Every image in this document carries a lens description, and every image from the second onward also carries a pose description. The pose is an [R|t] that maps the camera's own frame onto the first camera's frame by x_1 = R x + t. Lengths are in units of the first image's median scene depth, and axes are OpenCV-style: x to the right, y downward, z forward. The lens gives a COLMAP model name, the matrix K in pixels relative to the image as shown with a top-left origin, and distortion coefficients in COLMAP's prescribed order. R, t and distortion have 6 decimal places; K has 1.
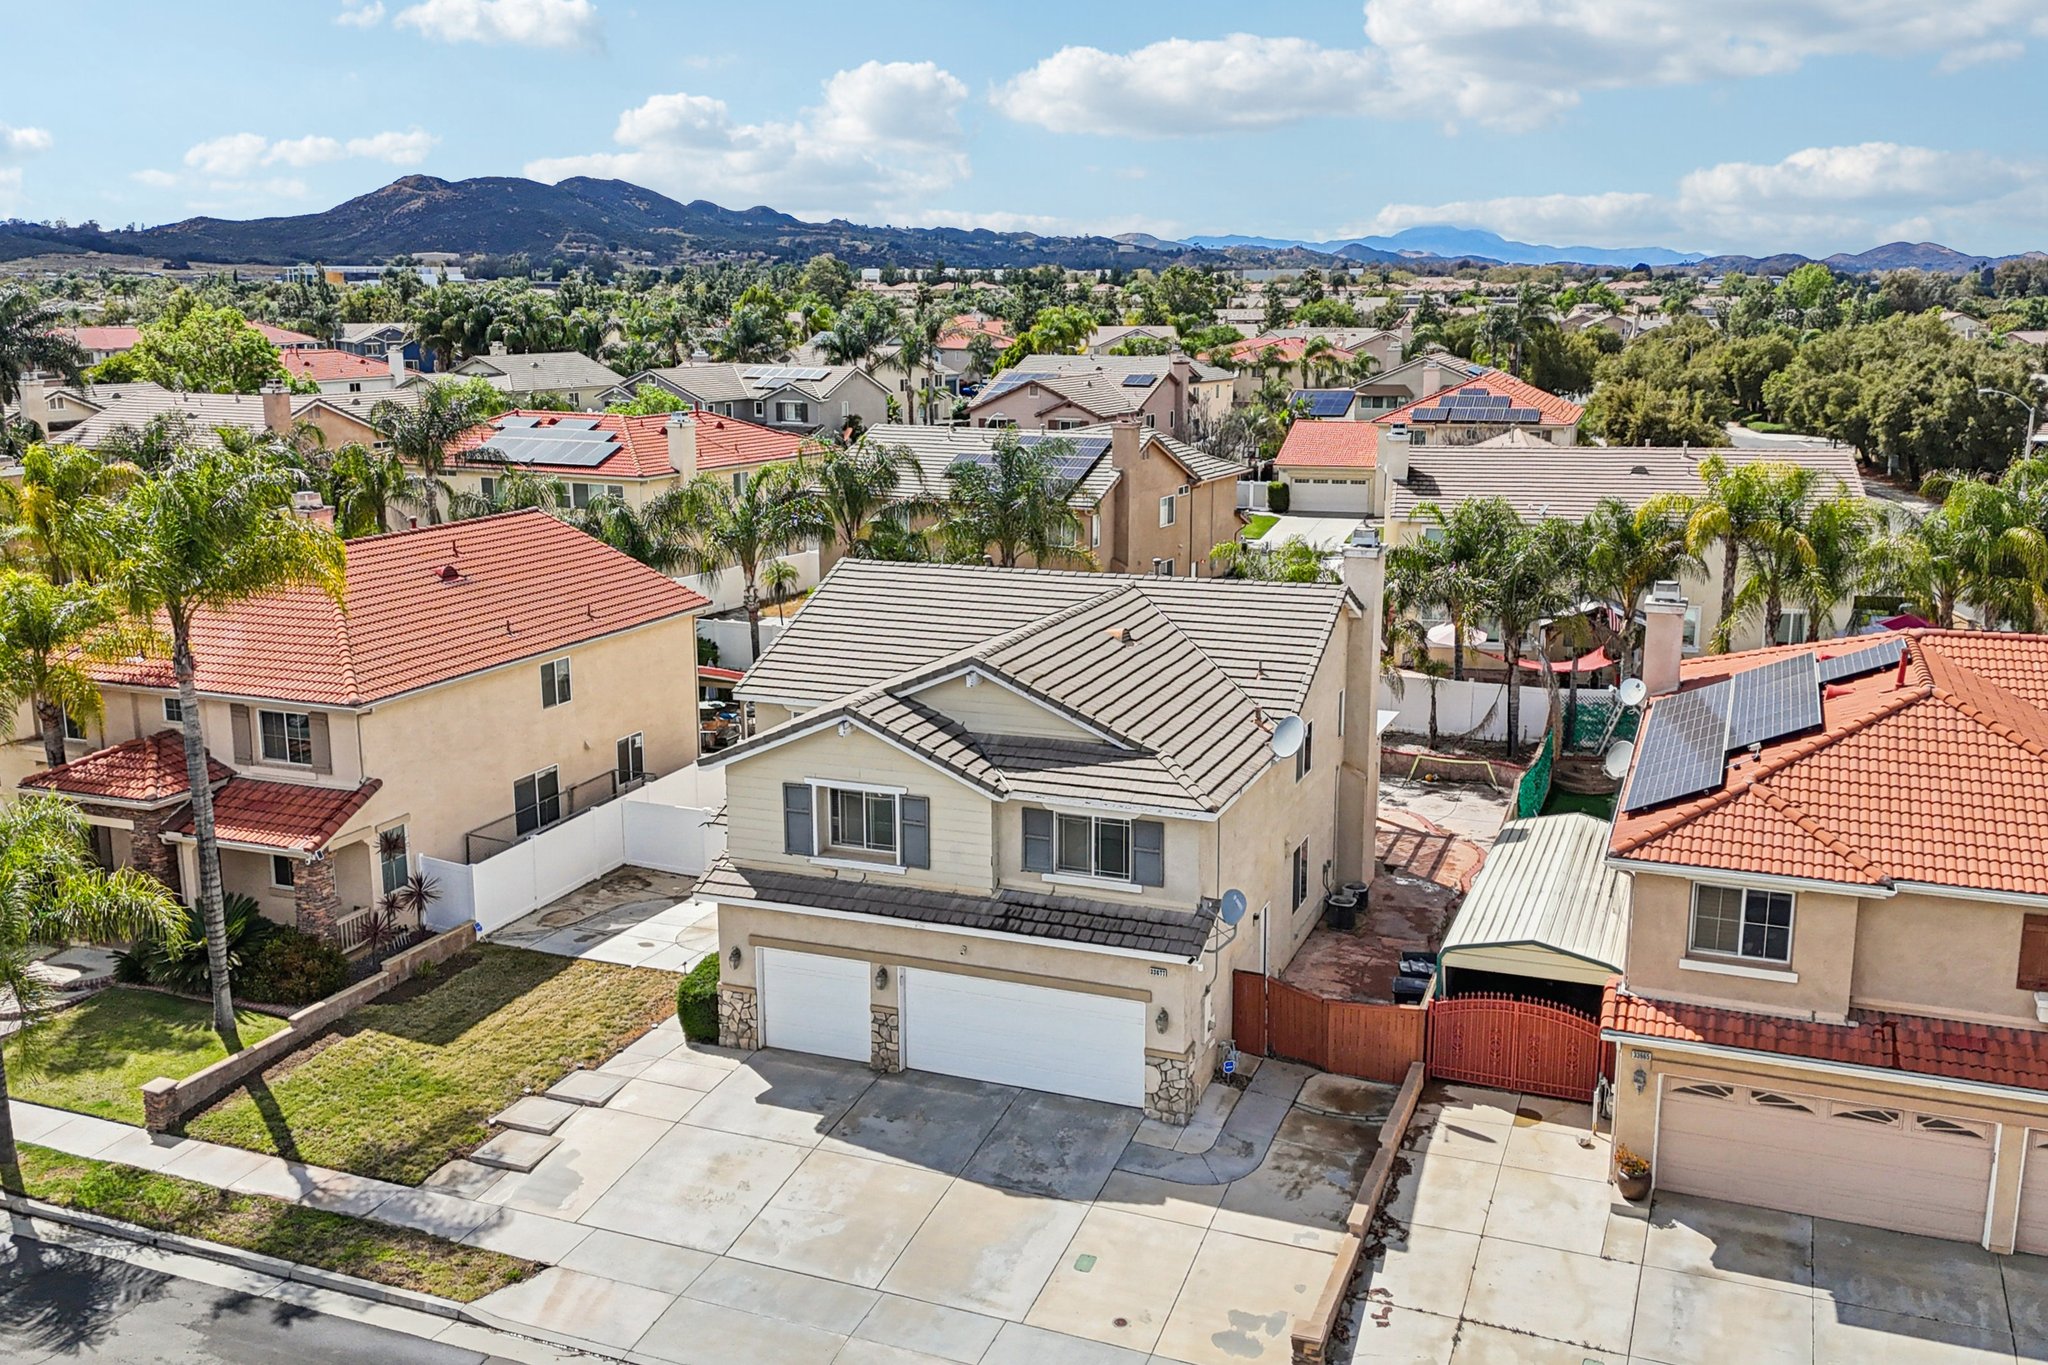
lens RADIAL K [[1790.8, 0, 1019.9], [0, 1790.8, 684.6], [0, 0, 1]] dist [0.111324, -0.168553]
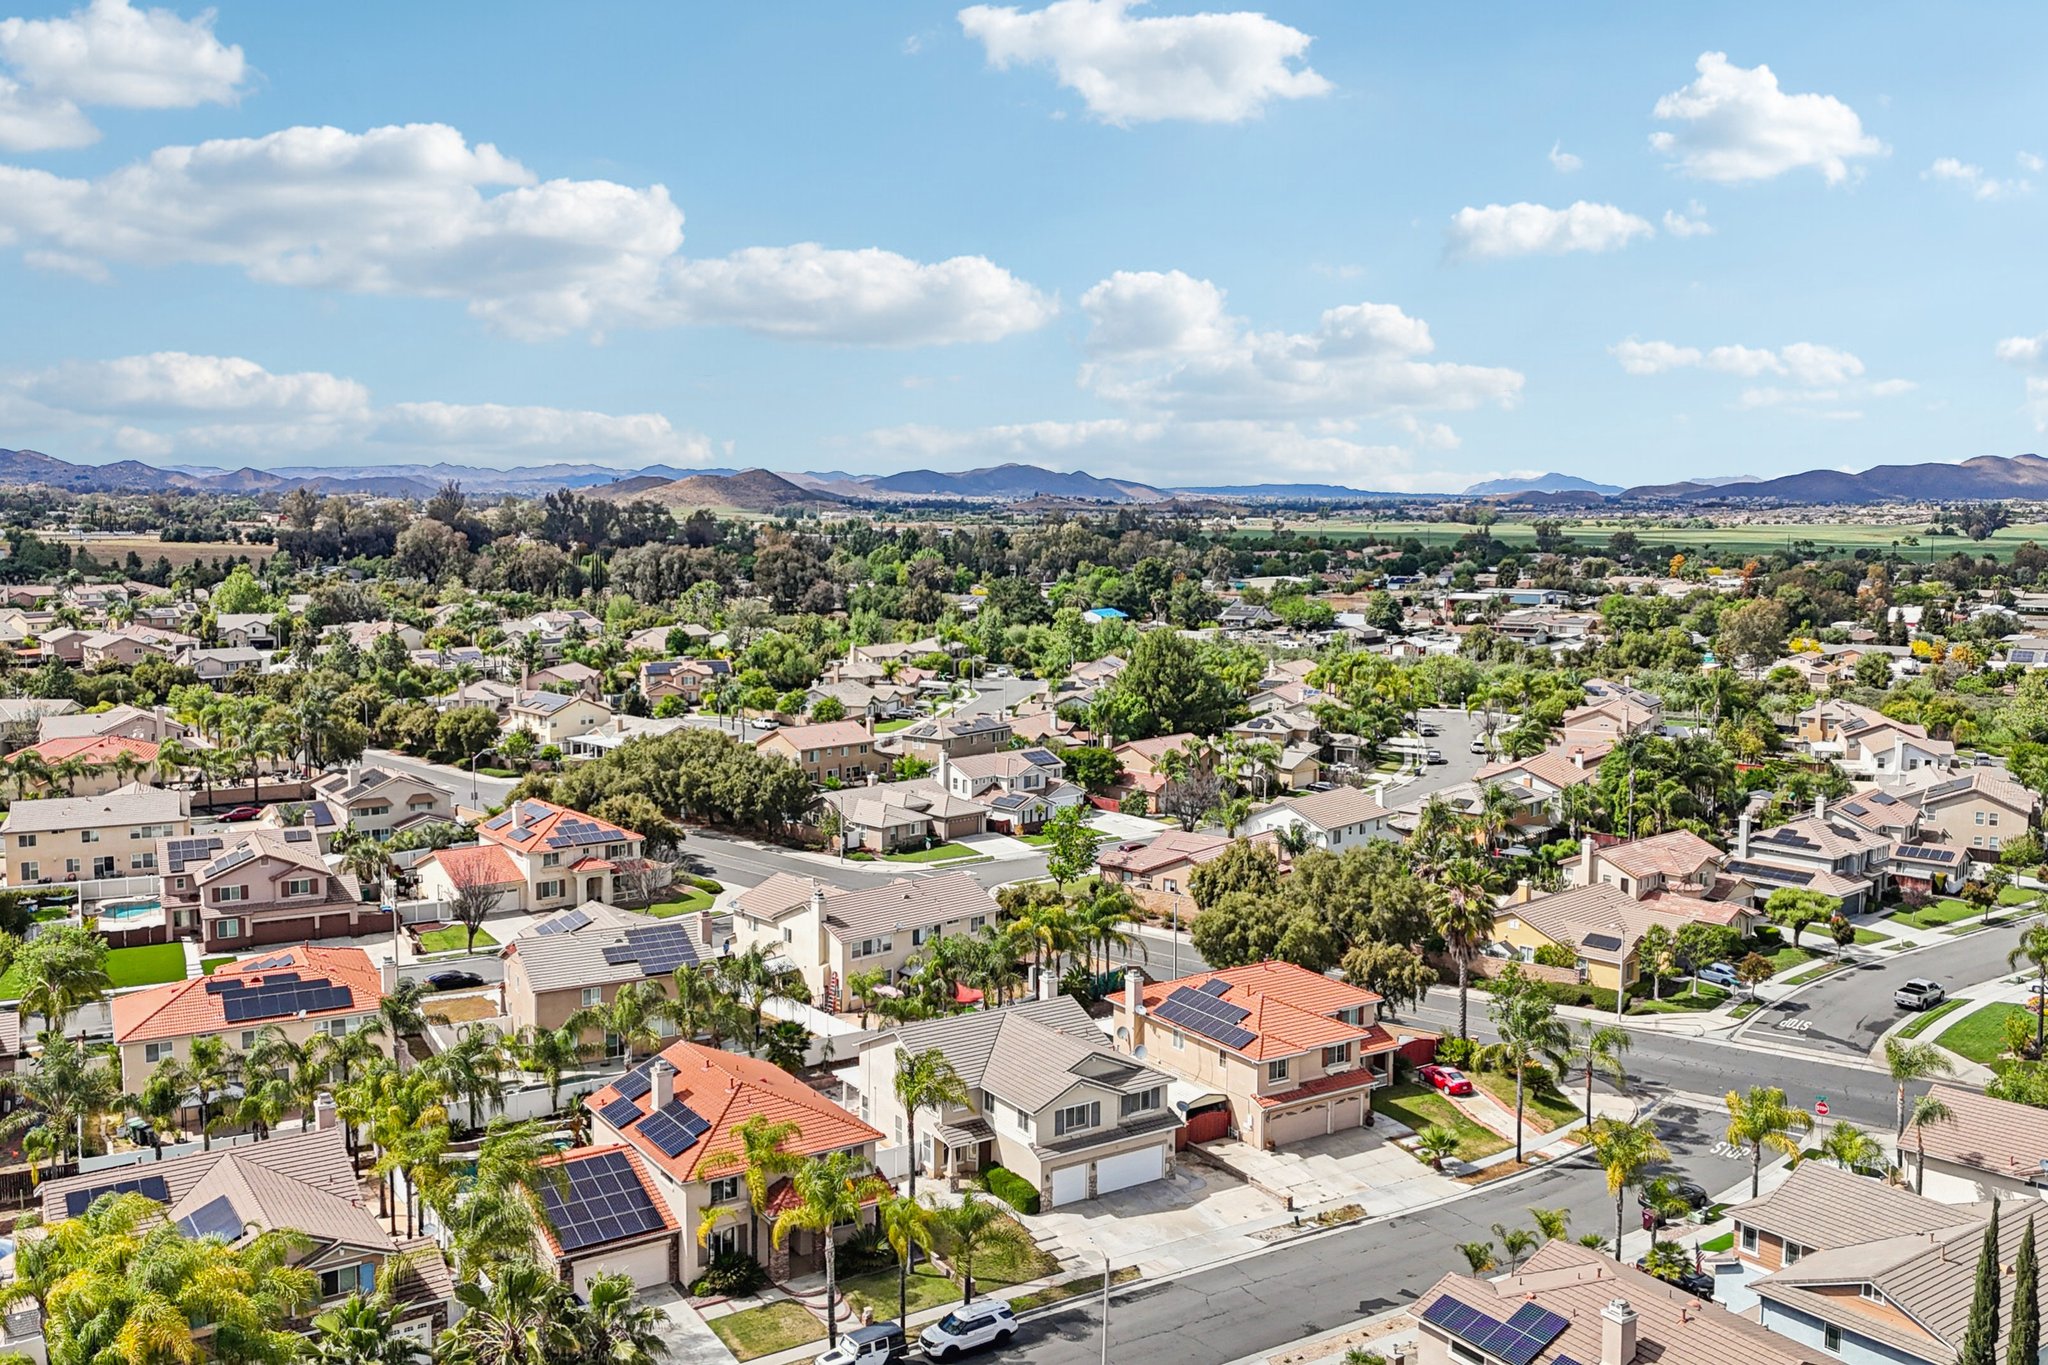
lens RADIAL K [[1790.8, 0, 1006.1], [0, 1790.8, 679.0], [0, 0, 1]] dist [0.111324, -0.168553]
pose [[0.579752, -0.081857, 0.810671, -2.572947], [0.168152, 0.985543, -0.020740, -0.609256], [-0.797253, 0.148340, 0.585135, -0.780218]]
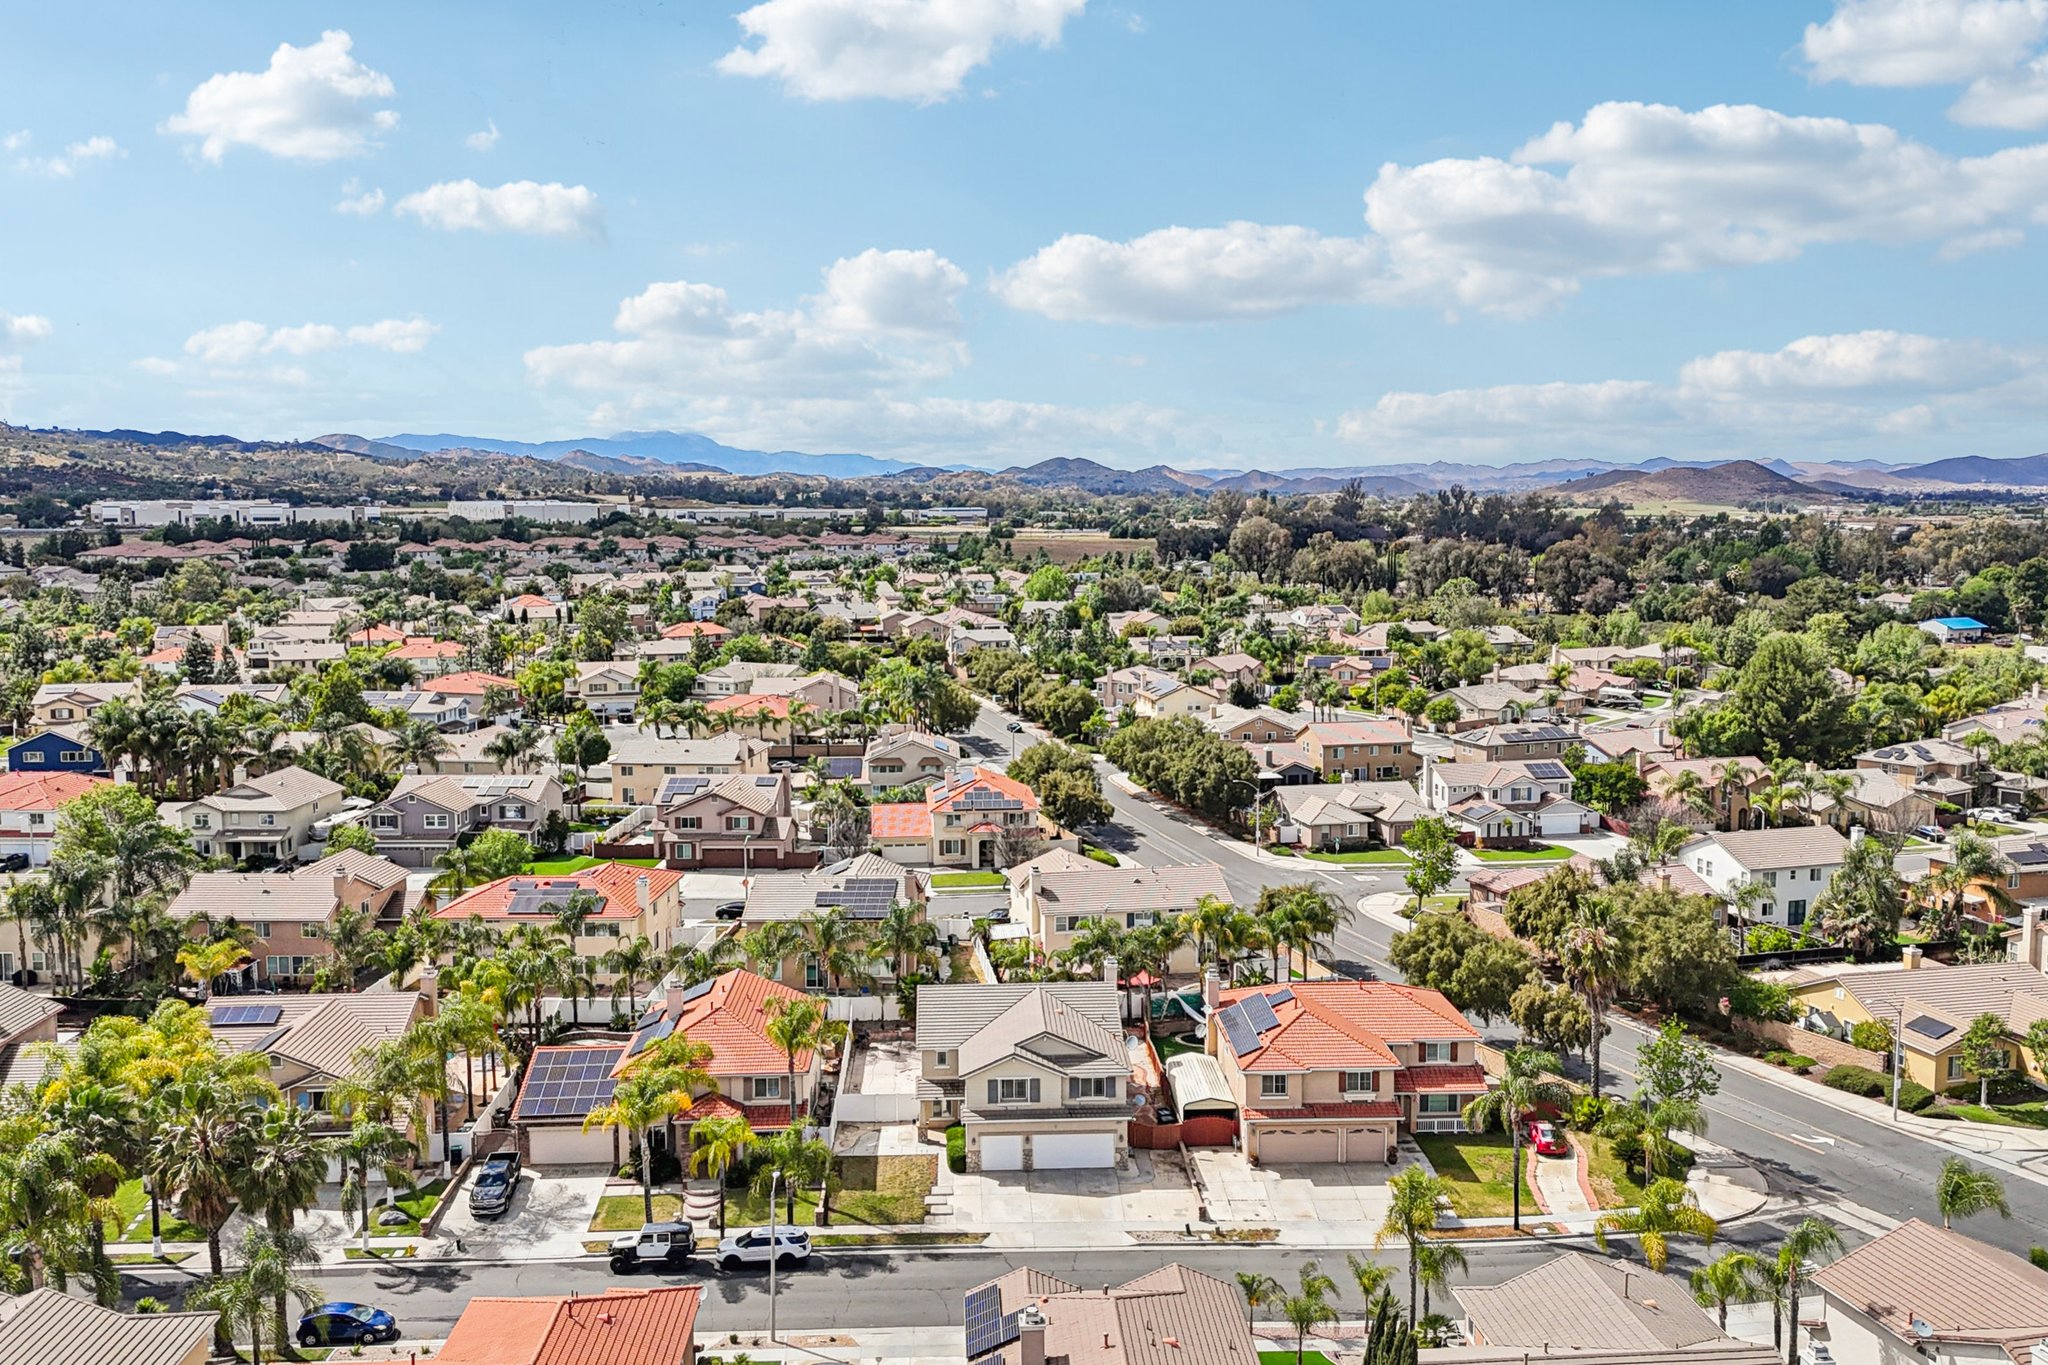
lens RADIAL K [[1790.8, 0, 1017.4], [0, 1790.8, 670.0], [0, 0, 1]] dist [0.111324, -0.168553]
pose [[0.914016, -0.043964, 0.403288, -1.334829], [0.089196, 0.991563, -0.094061, -0.356593], [-0.395750, 0.121945, 0.910226, -1.964358]]
